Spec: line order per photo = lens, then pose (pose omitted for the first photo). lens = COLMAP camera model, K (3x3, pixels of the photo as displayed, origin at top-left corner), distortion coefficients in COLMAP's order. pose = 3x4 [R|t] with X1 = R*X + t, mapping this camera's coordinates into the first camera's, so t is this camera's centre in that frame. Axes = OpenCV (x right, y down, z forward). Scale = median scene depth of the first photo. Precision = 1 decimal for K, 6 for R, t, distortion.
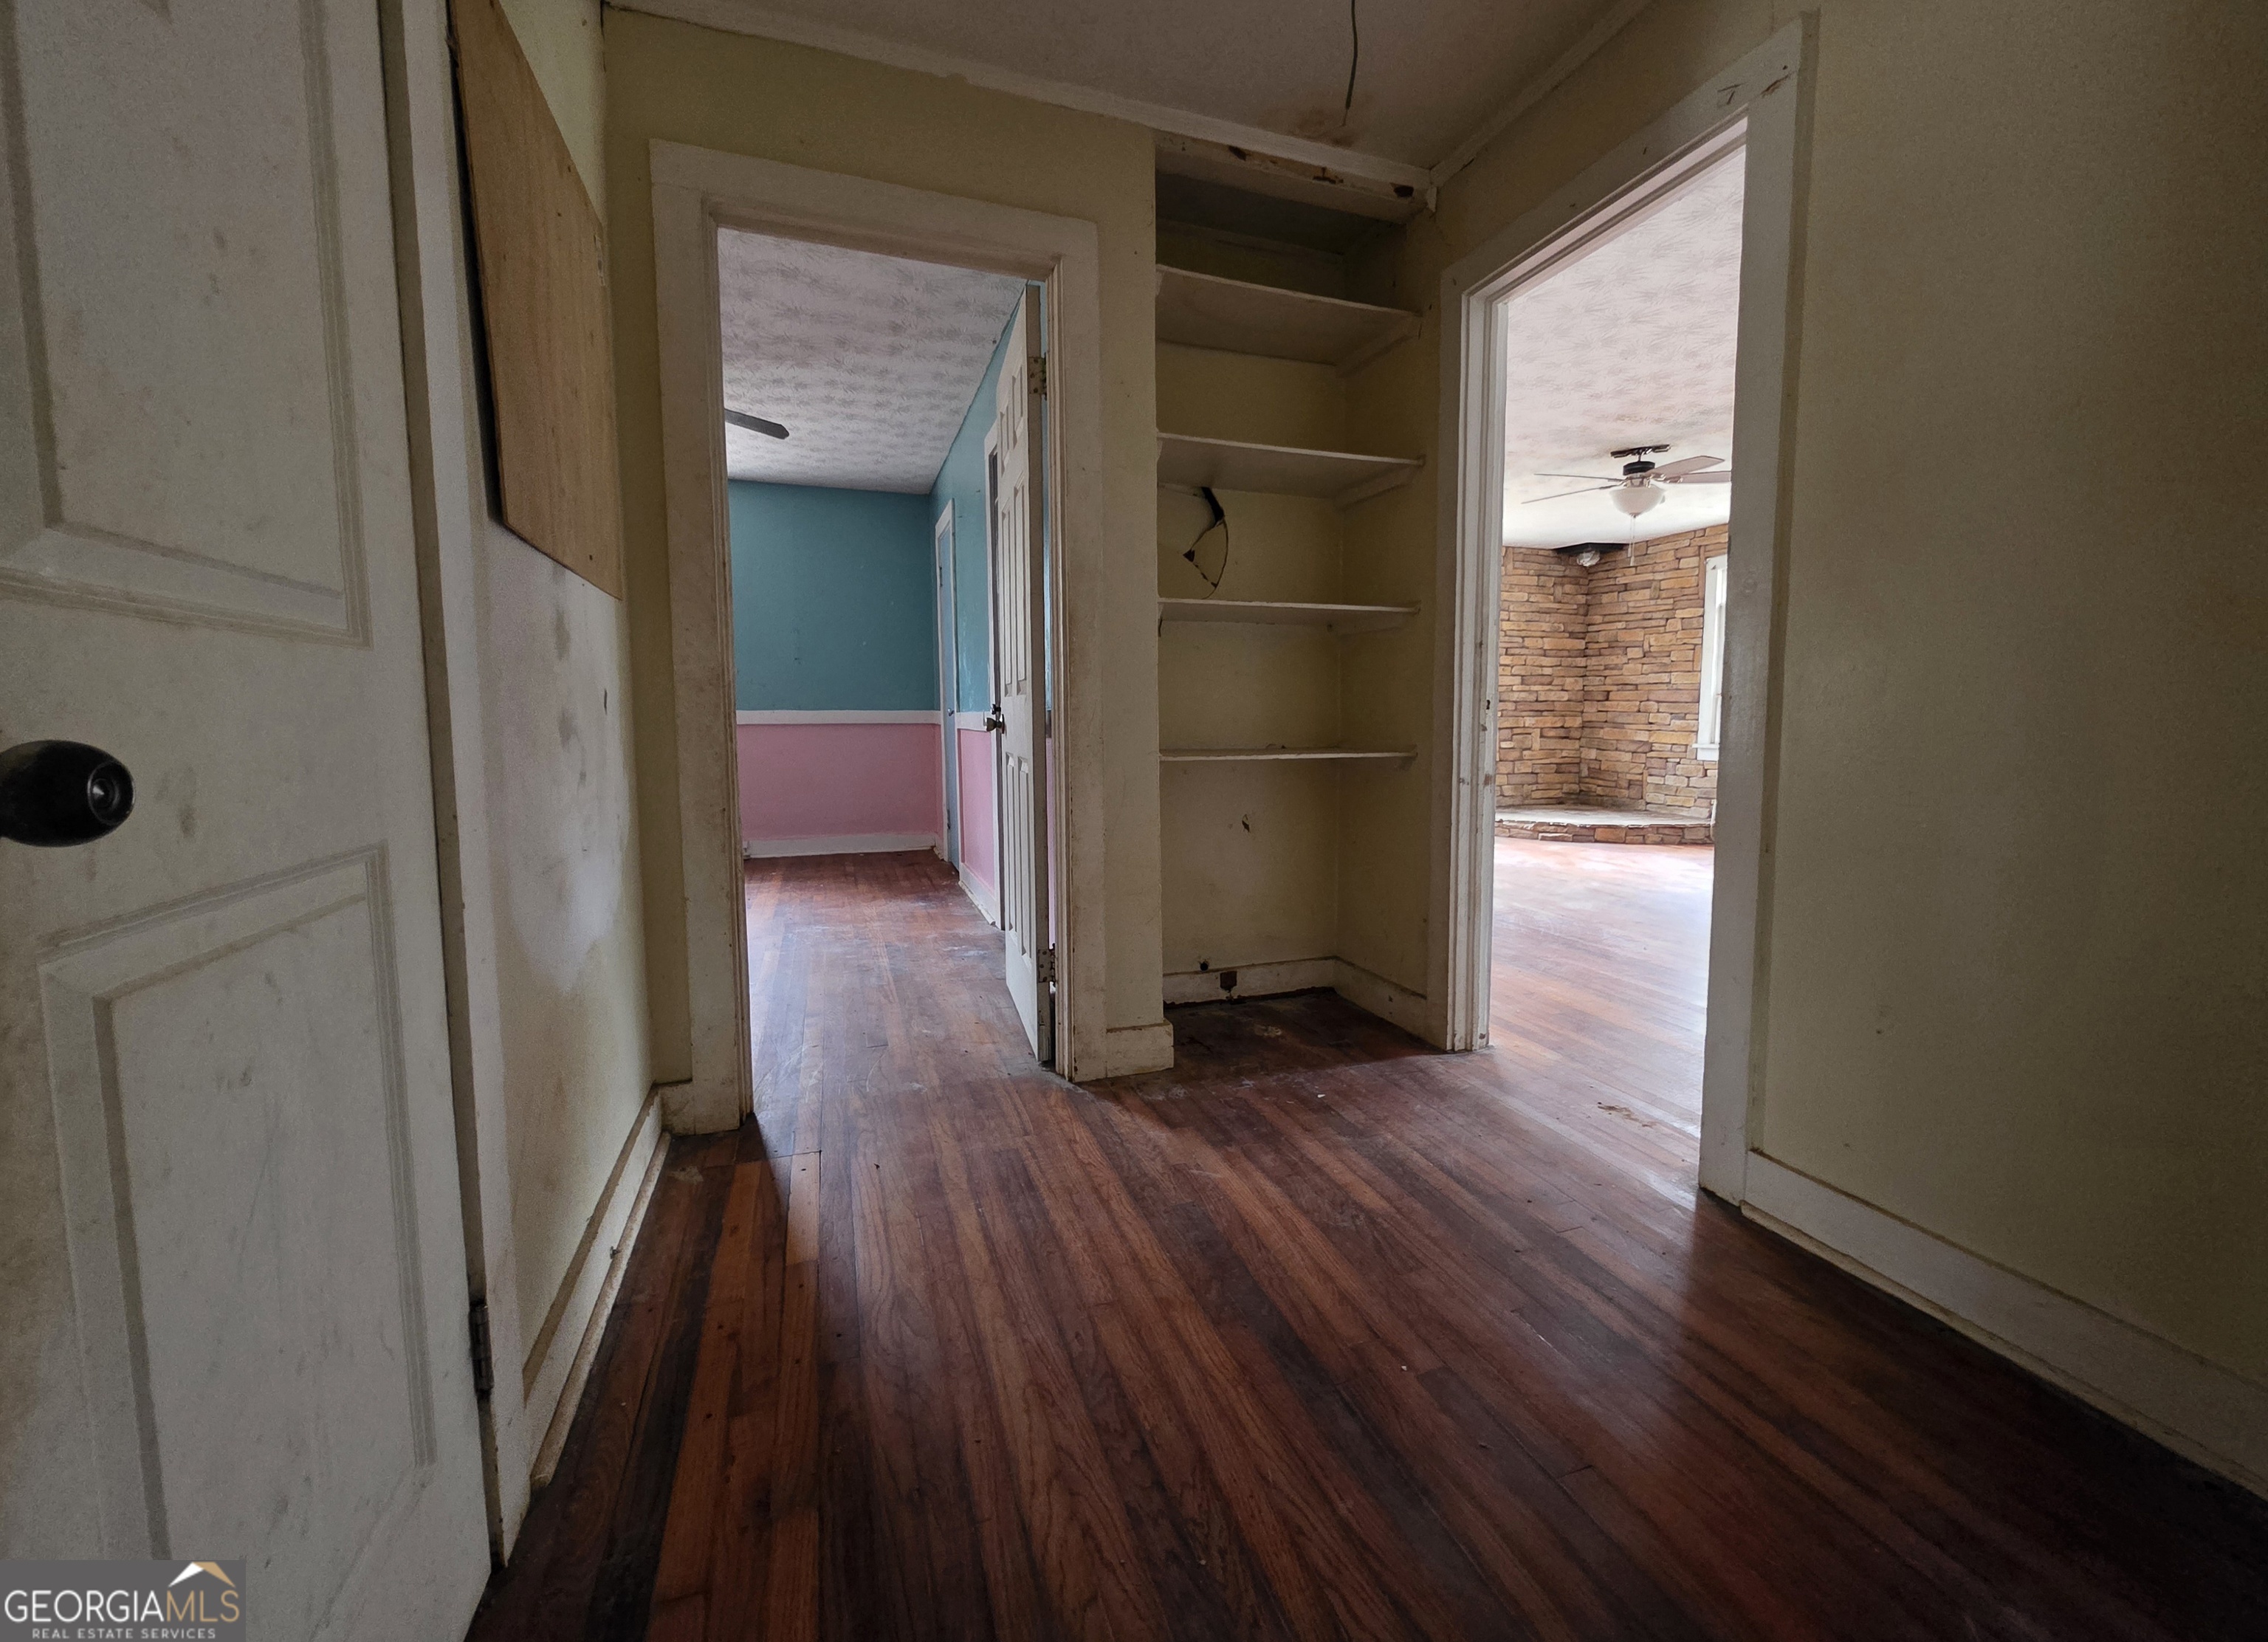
lens RADIAL K [[909.0, 0, 1144.0], [0, 909.0, 782.4], [0, 0, 1]] dist [0.001031, -0.000109]
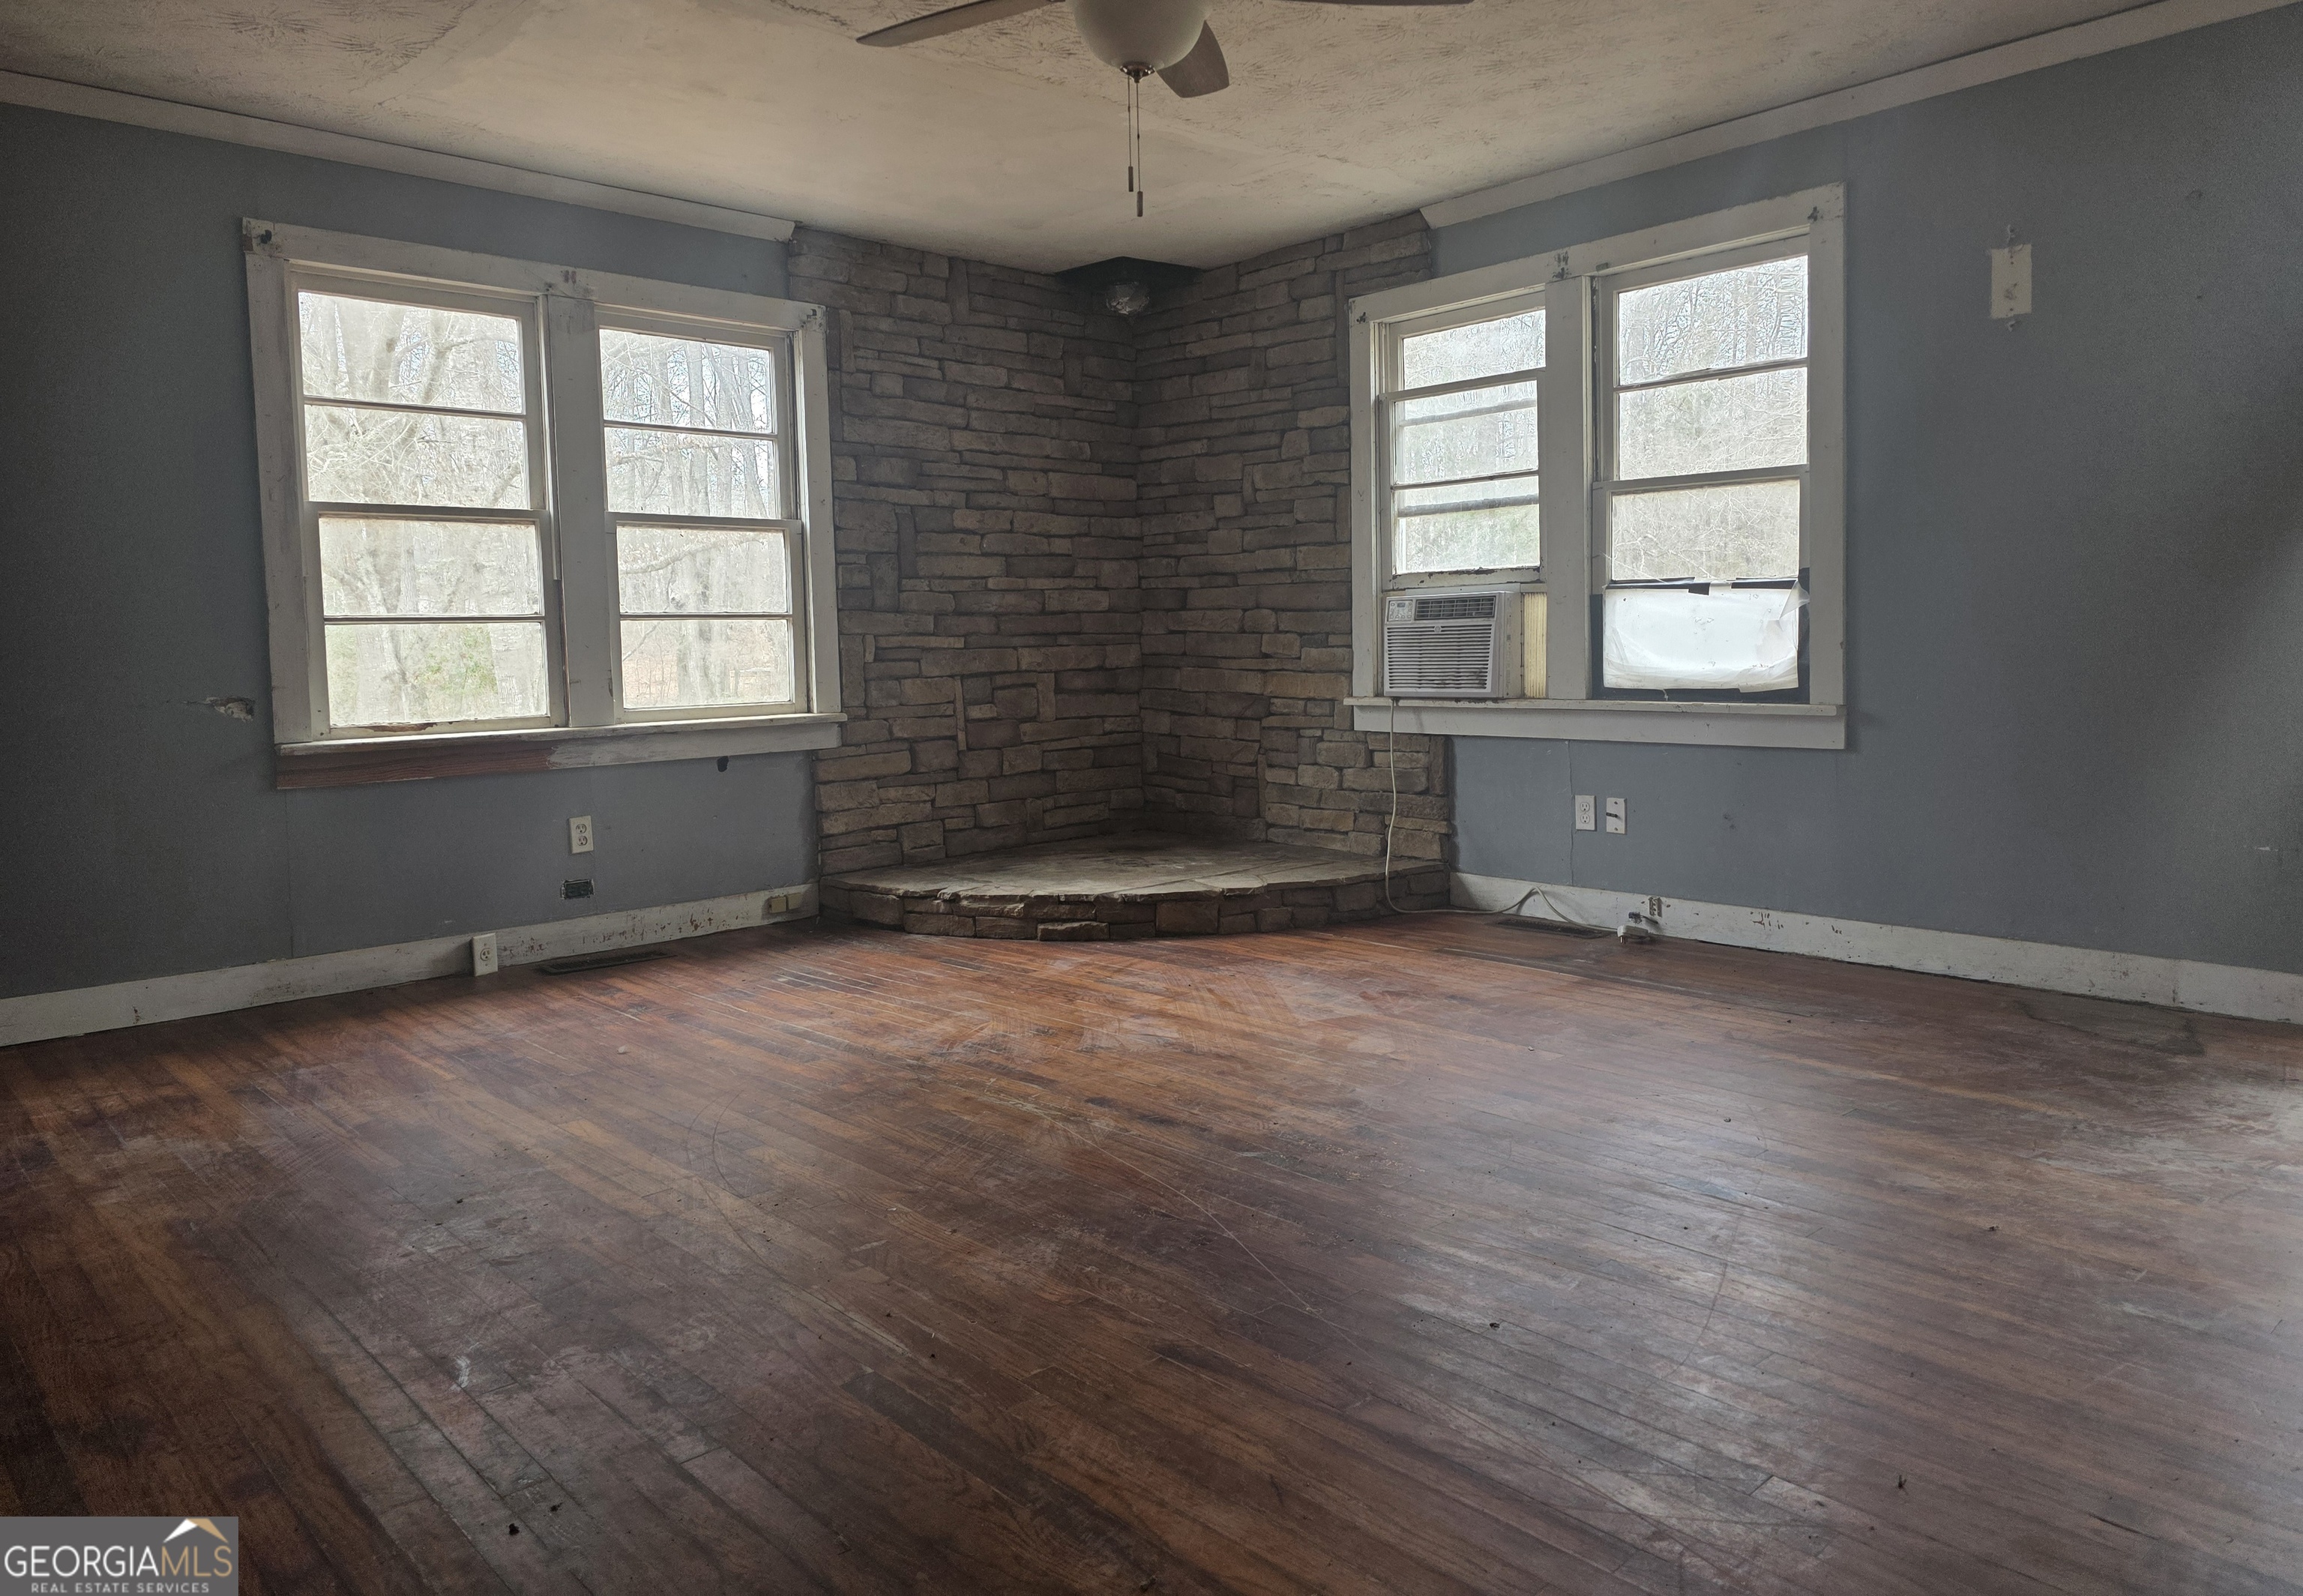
lens RADIAL K [[1527.9, 0, 1161.4], [0, 1527.9, 726.3], [0, 0, 1]] dist [0.111947, -0.147605]
pose [[0.918818, -0.045689, 0.392029, 0.189861], [0.053859, 0.998500, -0.009863, -0.022845], [-0.390990, 0.030177, 0.919900, 0.285707]]
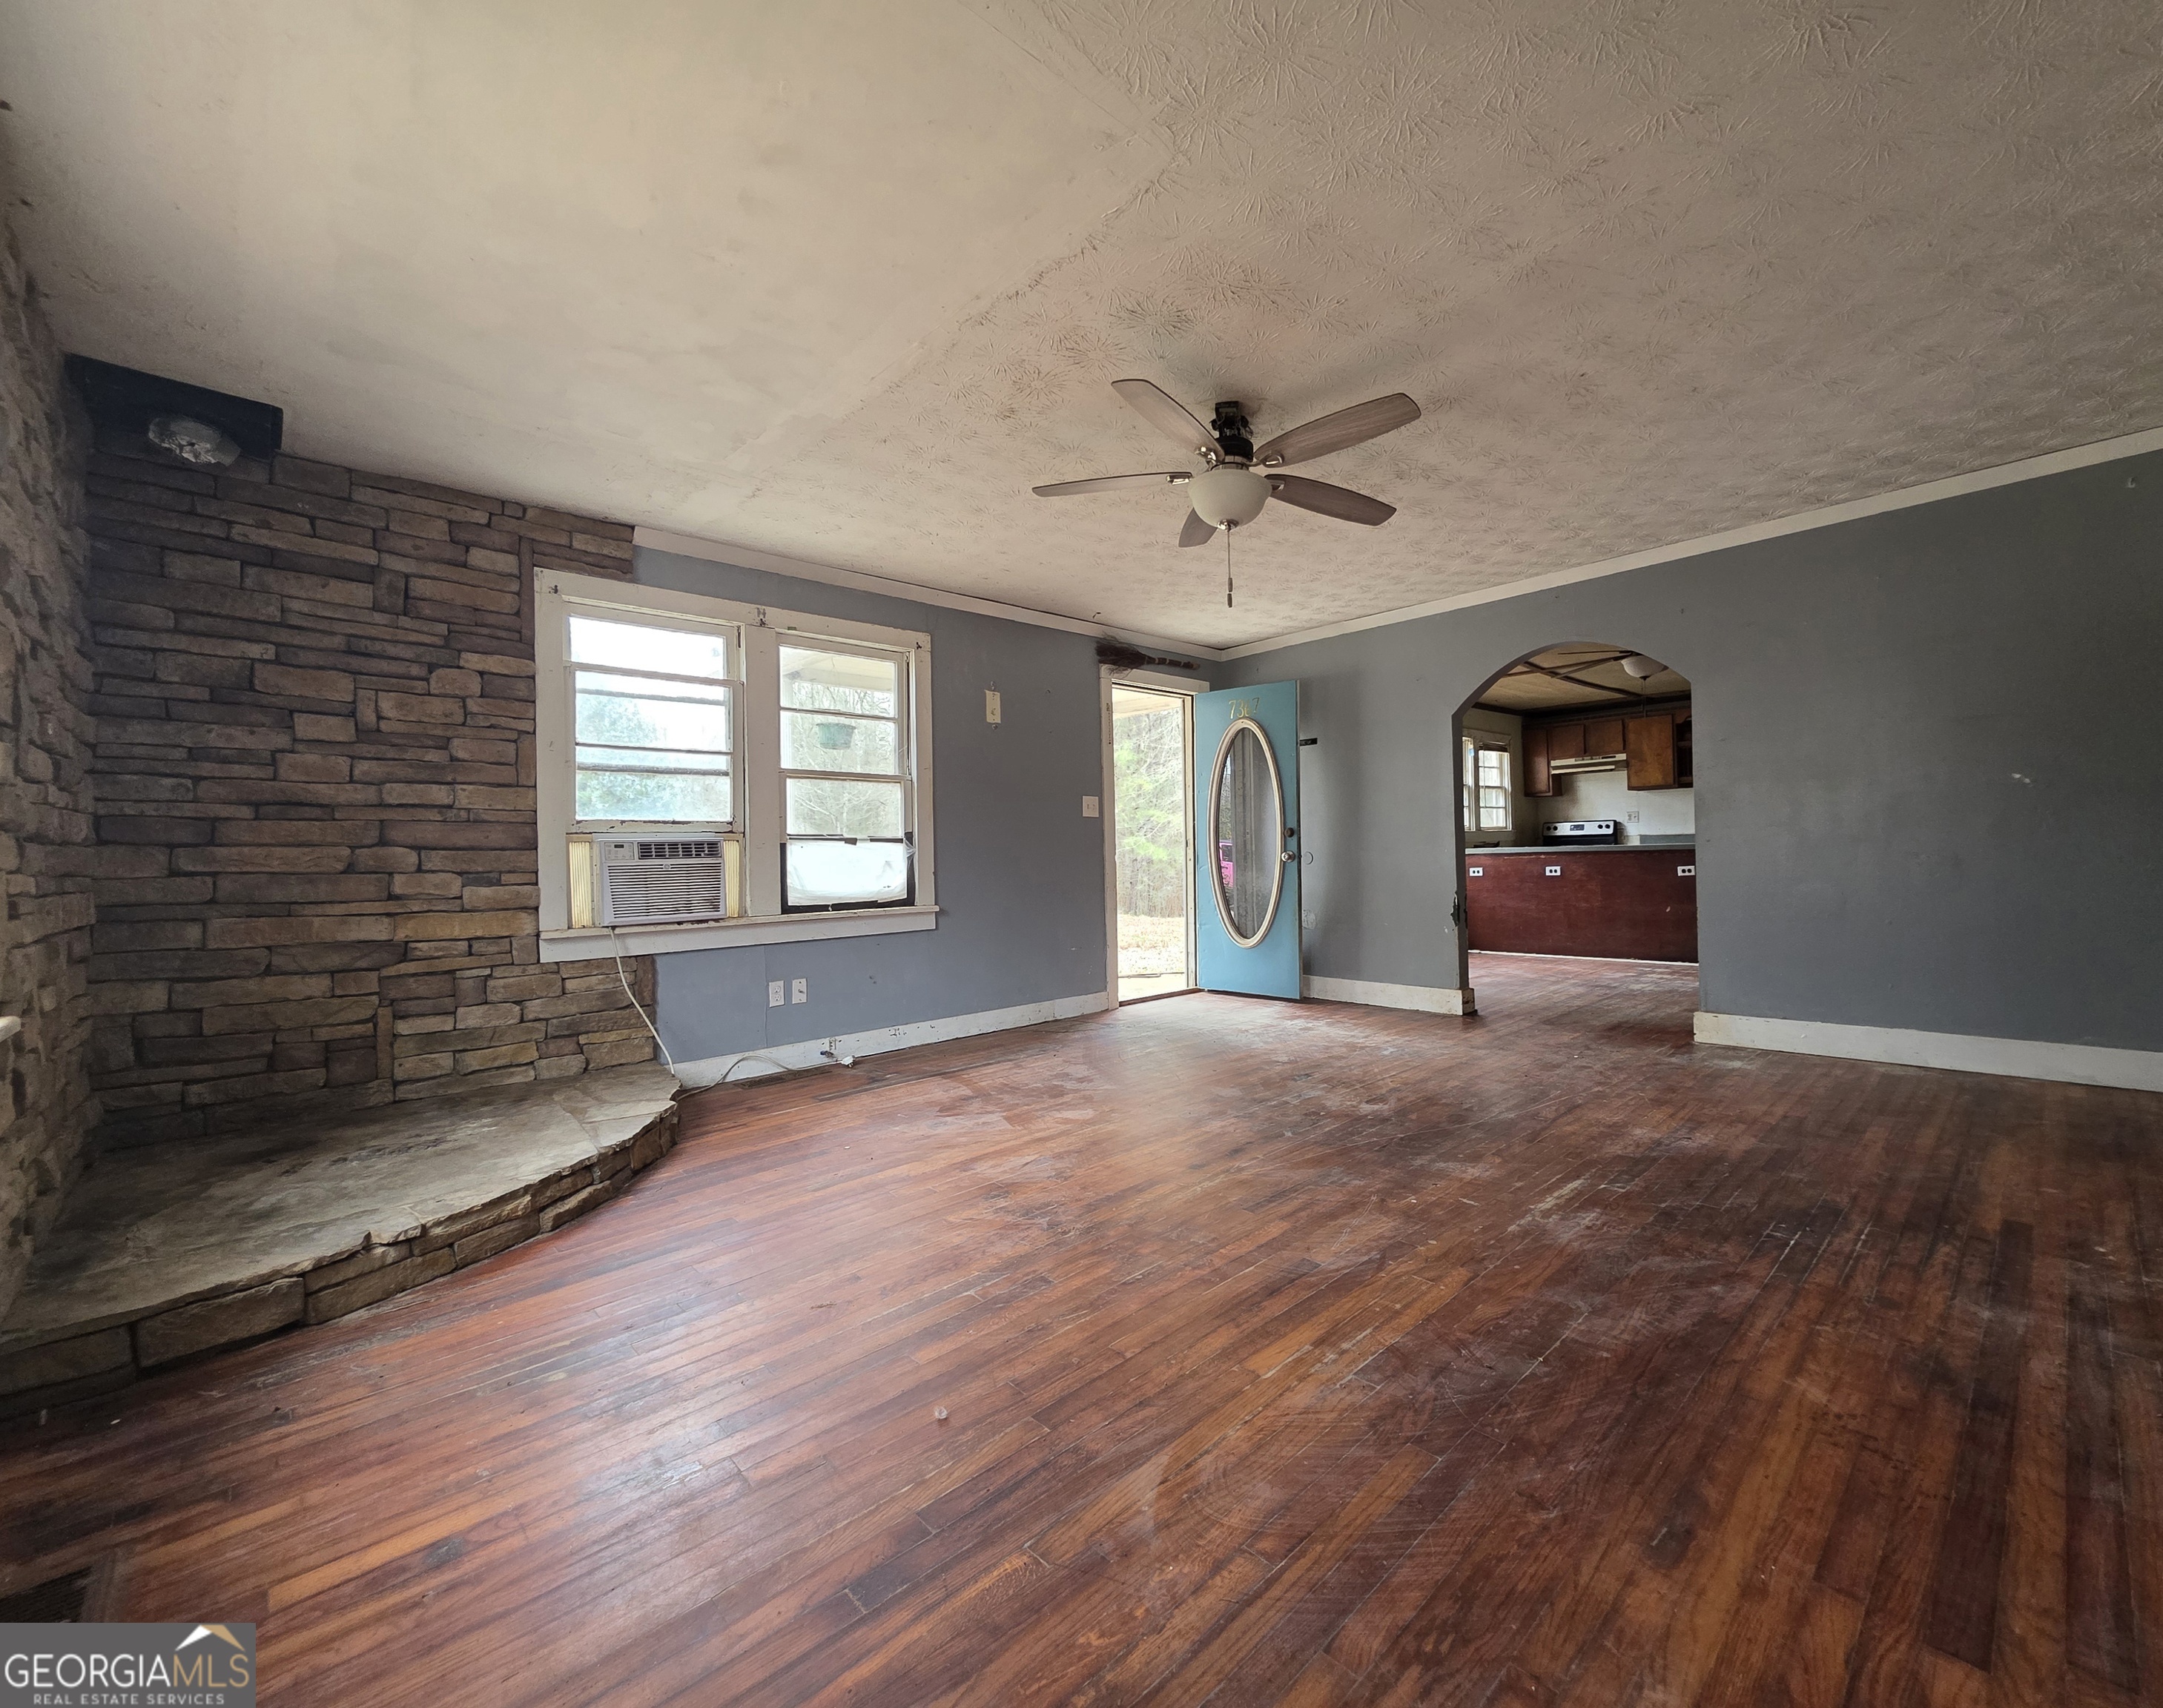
lens RADIAL K [[912.7, 0, 1147.5], [0, 912.7, 847.9], [0, 0, 1]] dist [0.001715, -0.000139]
pose [[-0.426414, 0.015886, 0.904389, 0.013444], [0.093441, 0.995270, 0.026575, -0.064003], [-0.899689, 0.095839, -0.425881, 0.826897]]
